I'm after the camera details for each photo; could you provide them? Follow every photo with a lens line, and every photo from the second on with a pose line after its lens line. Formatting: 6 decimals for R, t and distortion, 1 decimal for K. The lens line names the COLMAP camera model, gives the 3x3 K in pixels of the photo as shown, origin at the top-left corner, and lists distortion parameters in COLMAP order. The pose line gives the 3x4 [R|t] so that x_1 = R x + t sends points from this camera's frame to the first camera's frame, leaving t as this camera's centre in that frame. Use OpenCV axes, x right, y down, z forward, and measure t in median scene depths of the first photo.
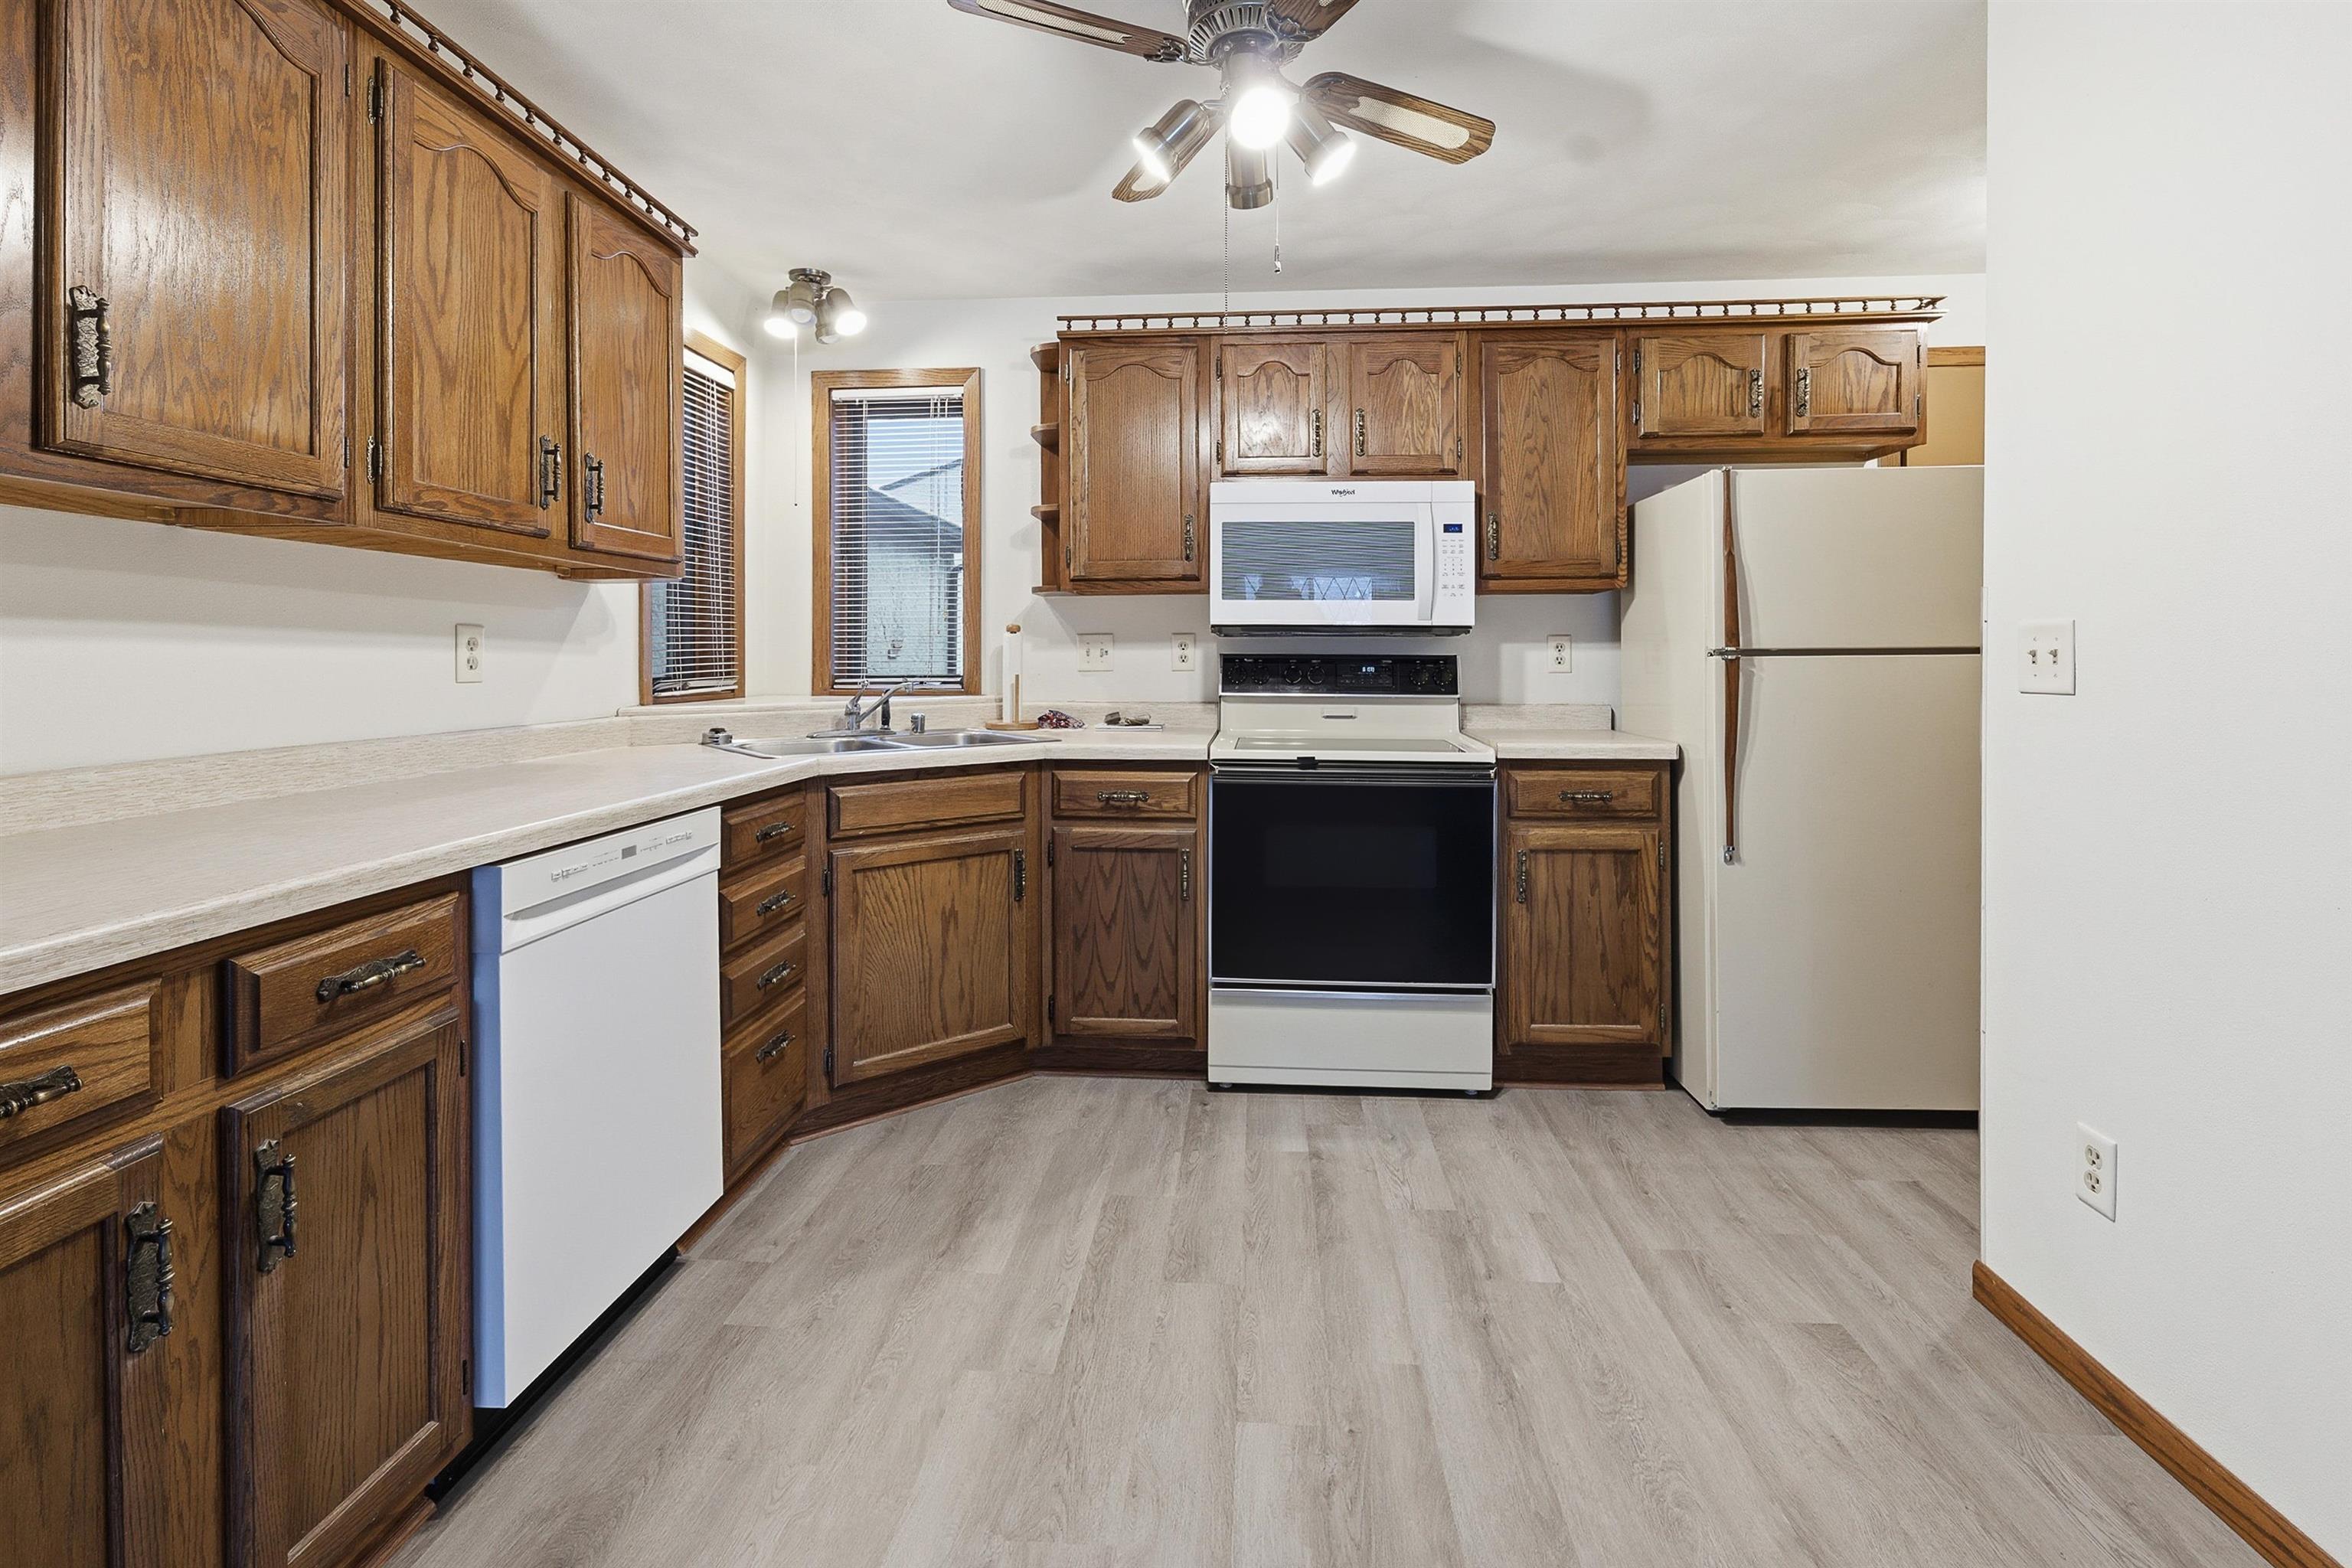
lens RADIAL K [[1056.3, 0, 1171.7], [0, 1056.3, 657.4], [0, 0, 1]] dist [-0.000277, 0.000517]
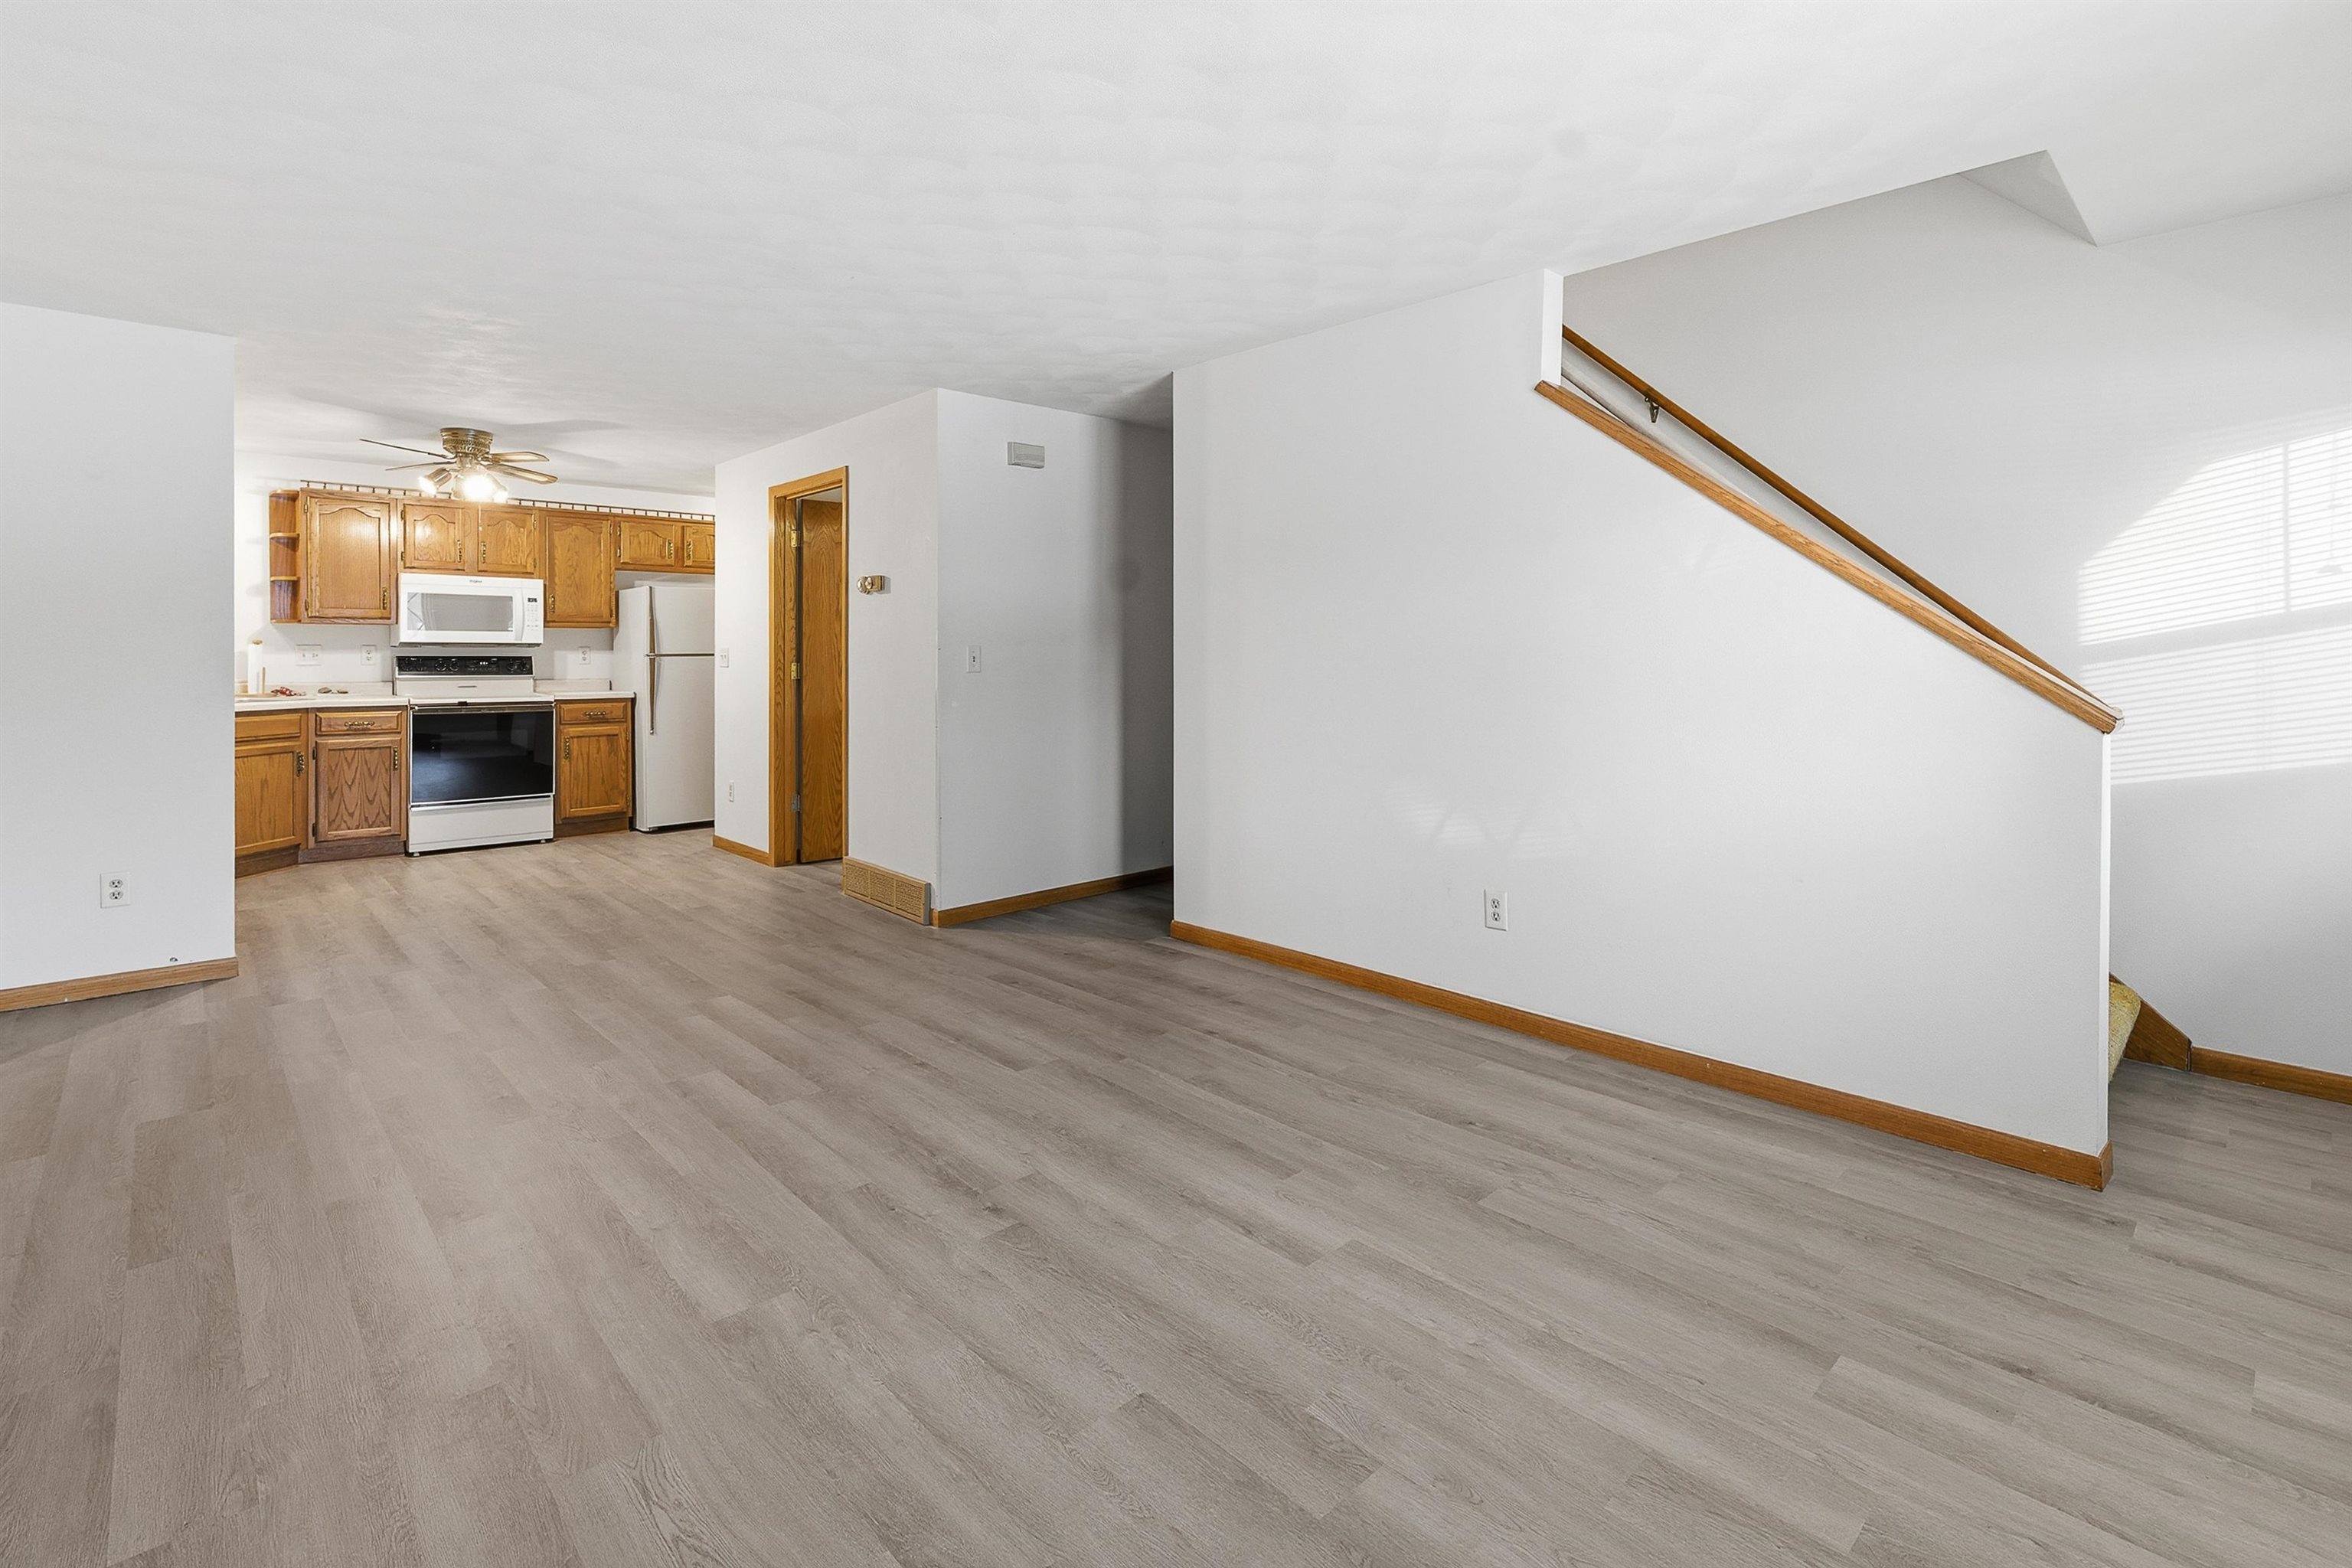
lens RADIAL K [[1056.3, 0, 1176.5], [0, 1056.3, 652.6], [0, 0, 1]] dist [-0.000277, 0.000517]
pose [[0.656260, 0.001396, 0.754534, -0.531340], [0.002721, 0.999987, -0.004216, 0.003491], [-0.754530, 0.004820, 0.656248, -1.512706]]
